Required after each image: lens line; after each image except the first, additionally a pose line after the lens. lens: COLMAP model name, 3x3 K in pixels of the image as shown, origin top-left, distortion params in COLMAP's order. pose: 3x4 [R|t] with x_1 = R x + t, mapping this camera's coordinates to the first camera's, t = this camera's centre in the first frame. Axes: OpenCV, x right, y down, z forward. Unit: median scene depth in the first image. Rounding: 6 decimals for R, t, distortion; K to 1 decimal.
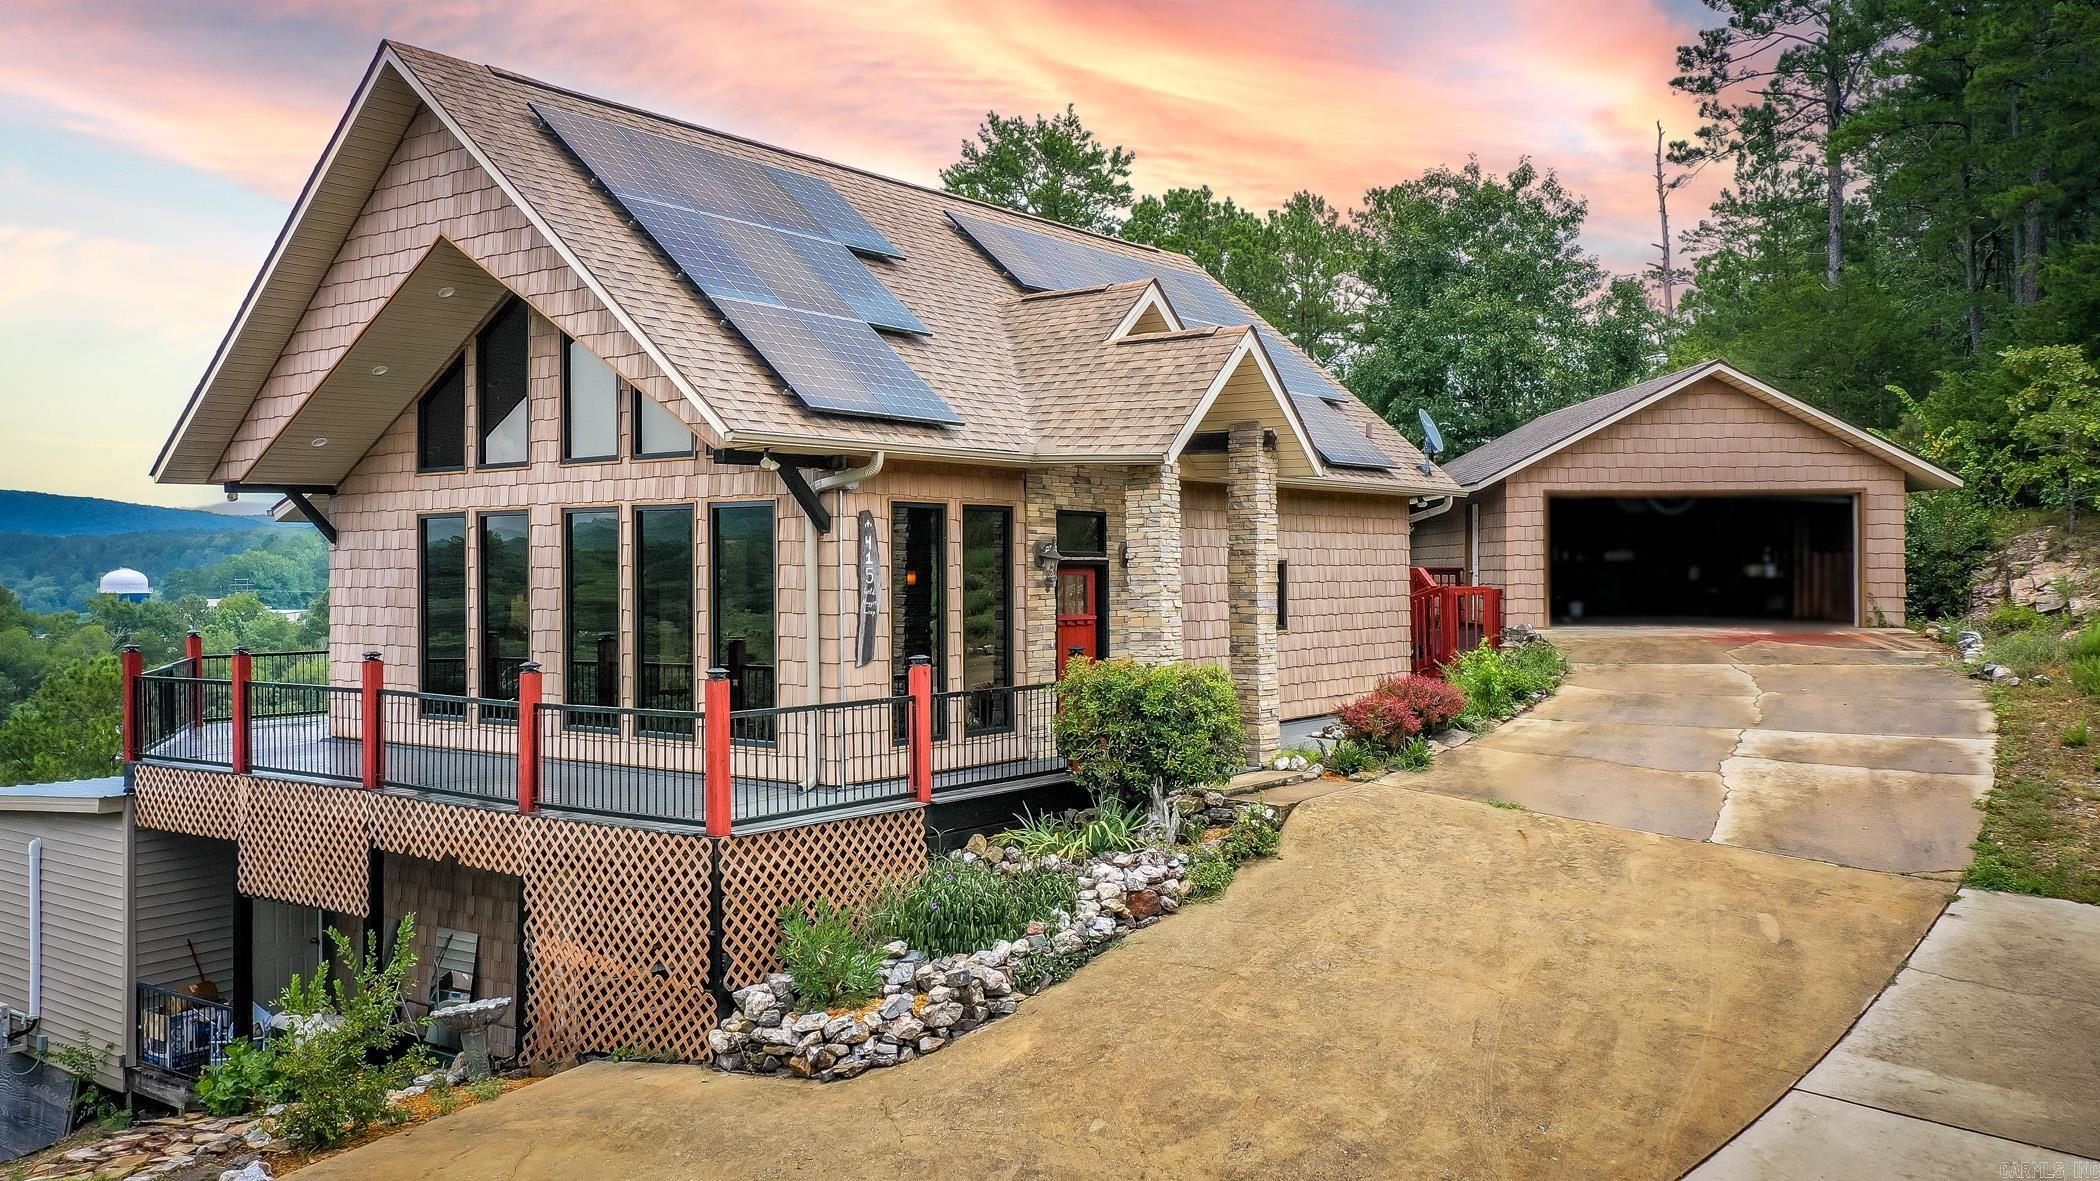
lens RADIAL K [[1697.3, 0, 1047.2], [0, 1697.3, 610.1], [0, 0, 1]] dist [0.021723, 0.002042]
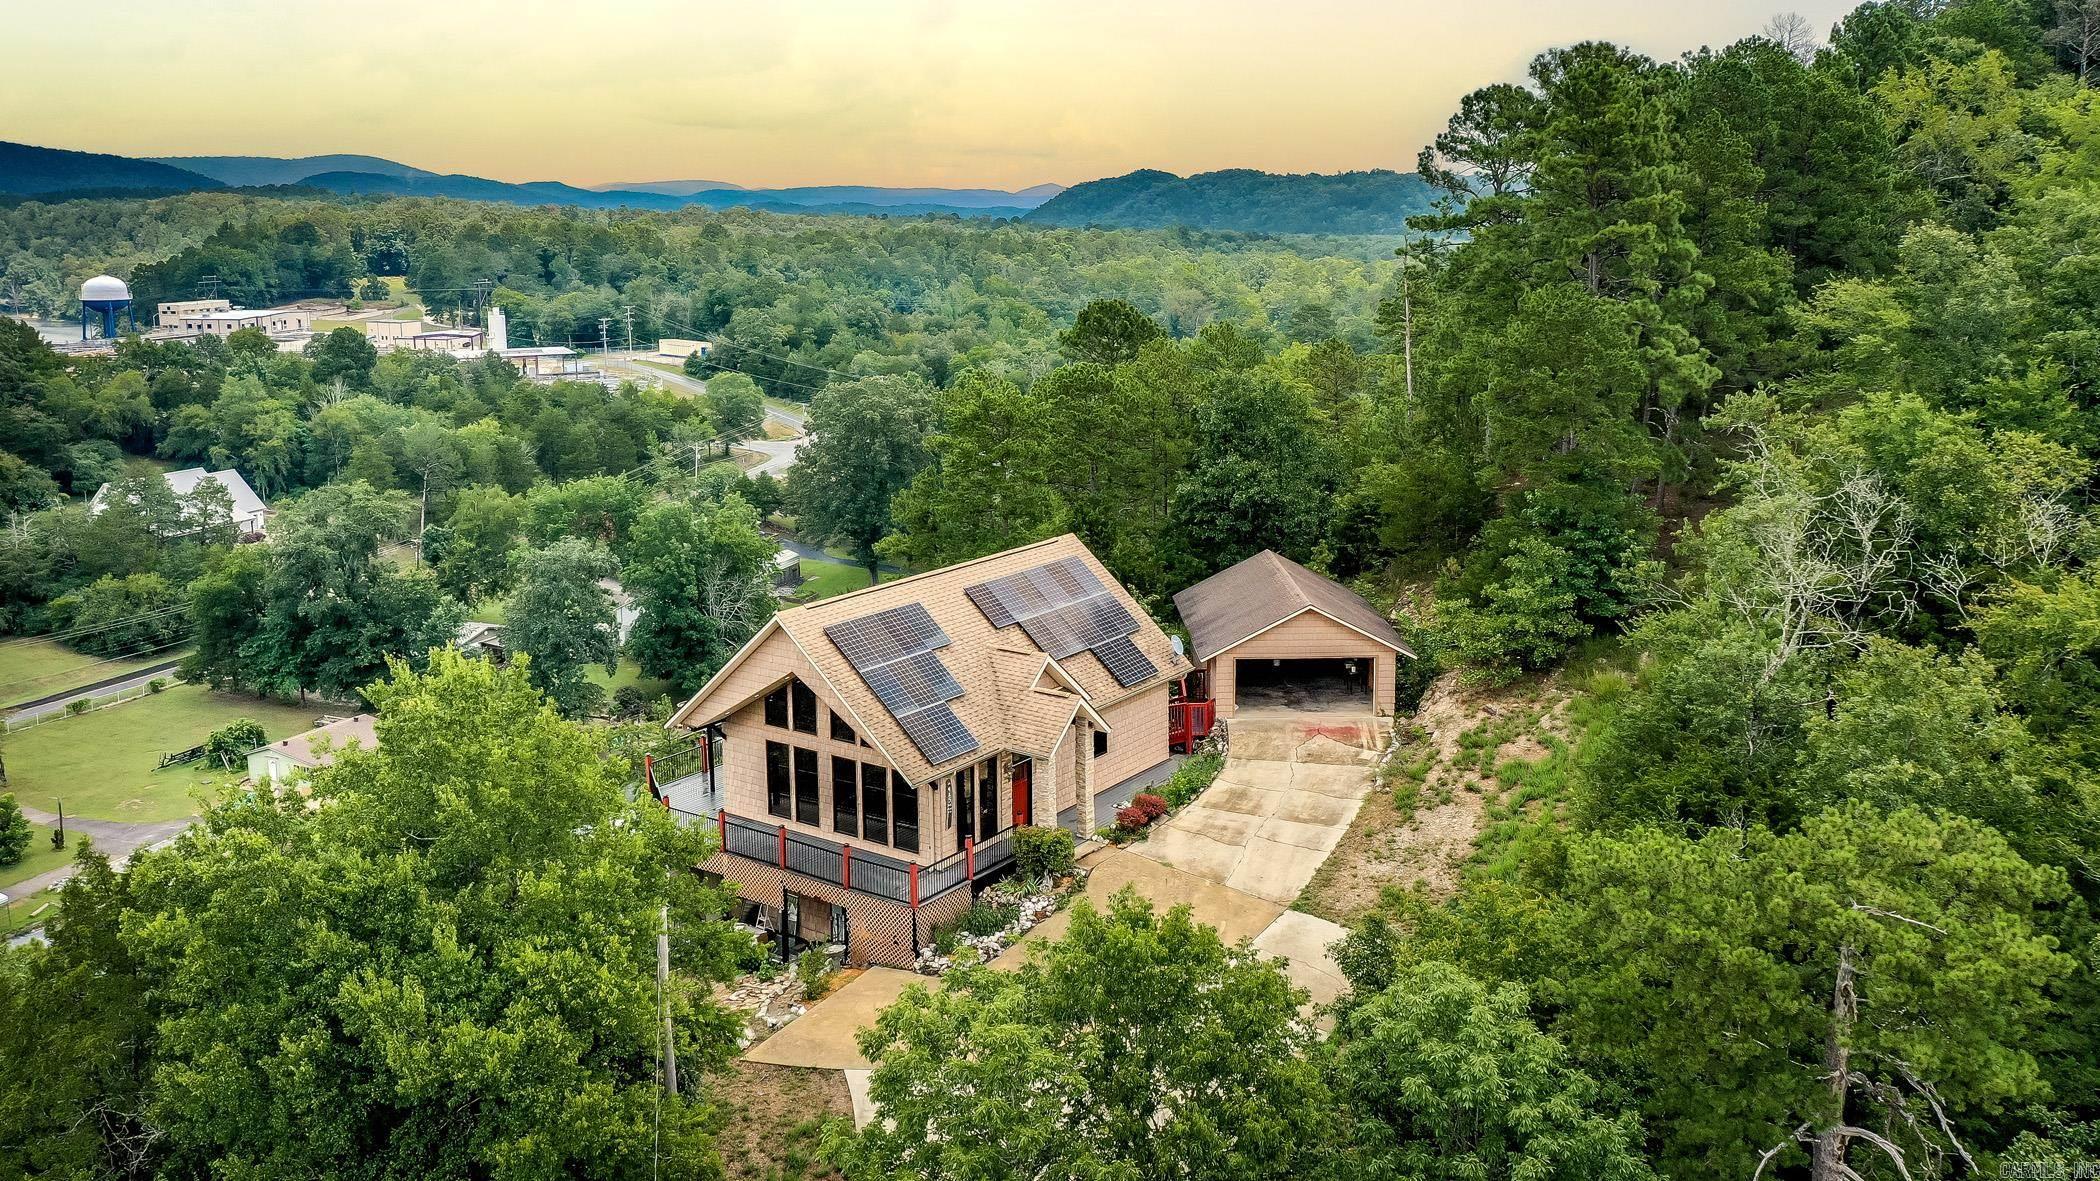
lens RADIAL K [[1697.3, 0, 1057.2], [0, 1697.3, 570.1], [0, 0, 1]] dist [0.021723, 0.002042]
pose [[0.999374, -0.006930, 0.034682, -0.016656], [0.000555, 0.983567, 0.180541, -0.935365], [-0.035363, -0.180409, 0.982956, -1.822701]]
